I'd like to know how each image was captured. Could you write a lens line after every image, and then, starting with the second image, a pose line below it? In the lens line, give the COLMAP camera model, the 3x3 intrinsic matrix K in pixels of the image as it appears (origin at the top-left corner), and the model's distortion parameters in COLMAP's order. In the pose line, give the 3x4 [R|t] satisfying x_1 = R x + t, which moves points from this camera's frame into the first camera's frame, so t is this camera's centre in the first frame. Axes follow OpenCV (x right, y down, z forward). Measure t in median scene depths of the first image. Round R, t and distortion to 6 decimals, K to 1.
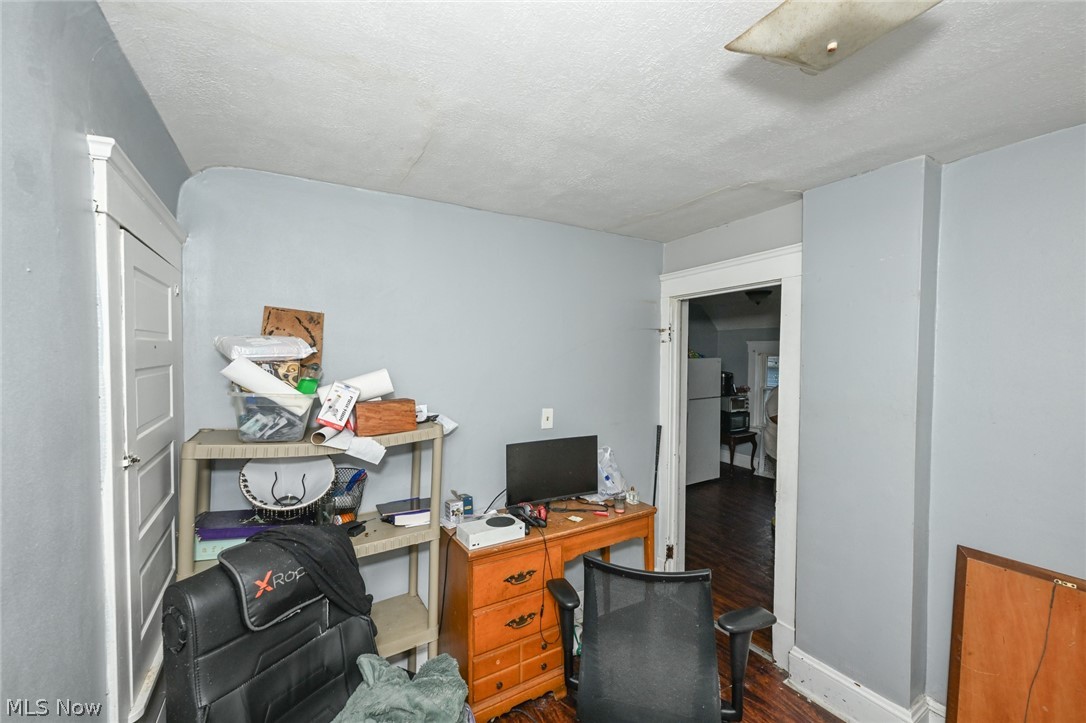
lens RADIAL K [[426.5, 0, 540.0], [0, 426.5, 366.3], [0, 0, 1]] dist [-0.002244, -0.000179]
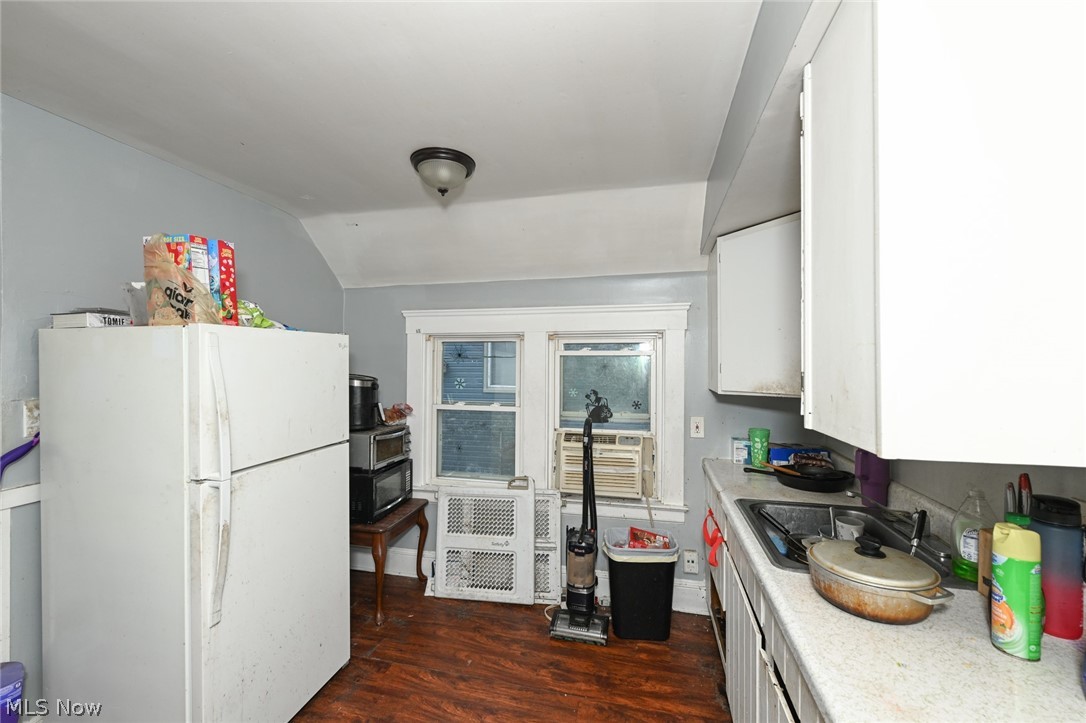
lens RADIAL K [[426.5, 0, 538.8], [0, 426.5, 365.8], [0, 0, 1]] dist [-0.002244, -0.000179]
pose [[0.697687, -0.007183, 0.716367, 0.253436], [0.022239, 0.999685, -0.011635, 0.012850], [-0.716057, 0.024049, 0.697627, 0.571553]]
